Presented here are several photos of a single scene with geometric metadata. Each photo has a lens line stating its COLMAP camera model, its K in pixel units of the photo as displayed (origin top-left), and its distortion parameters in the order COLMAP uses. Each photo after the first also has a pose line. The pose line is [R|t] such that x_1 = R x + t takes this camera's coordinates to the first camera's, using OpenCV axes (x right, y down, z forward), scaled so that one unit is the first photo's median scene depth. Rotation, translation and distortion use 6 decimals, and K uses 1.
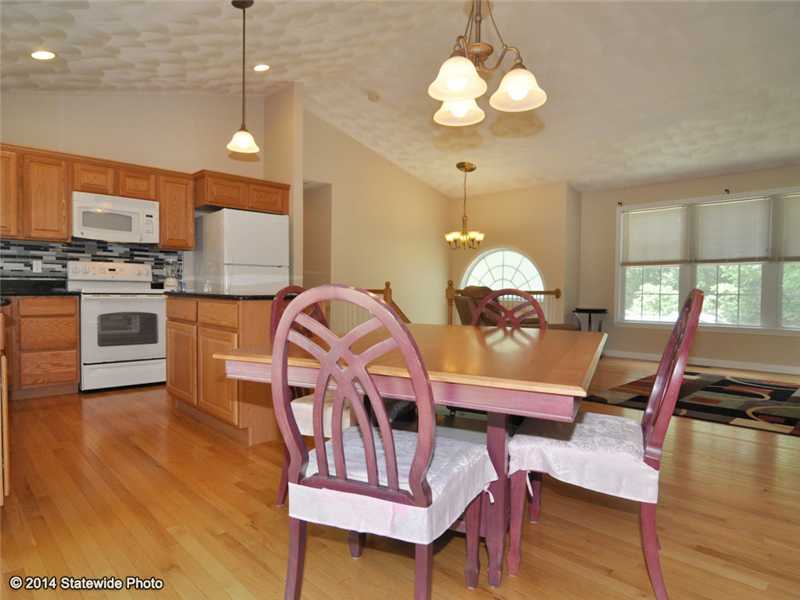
lens RADIAL K [[485.6, 0, 400.0], [0, 485.6, 300.0], [0, 0, 1]] dist [-0.002612, -0.012116]
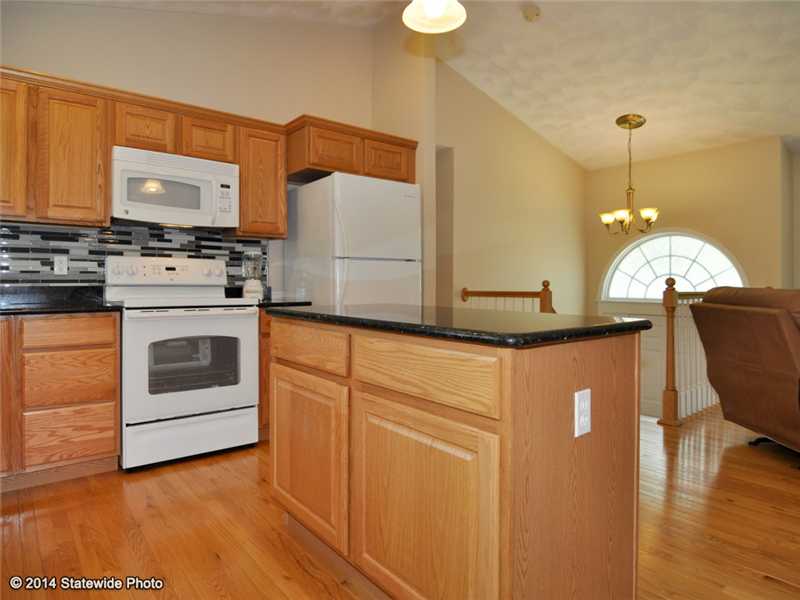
lens RADIAL K [[495.2, 0, 399.4], [0, 495.2, 277.9], [0, 0, 1]] dist [-0.018546, -0.000147]
pose [[0.995637, -0.011821, -0.092557, -0.226977], [0.008598, 0.999345, -0.035148, -0.024099], [0.092912, 0.034199, 0.995087, 0.369204]]
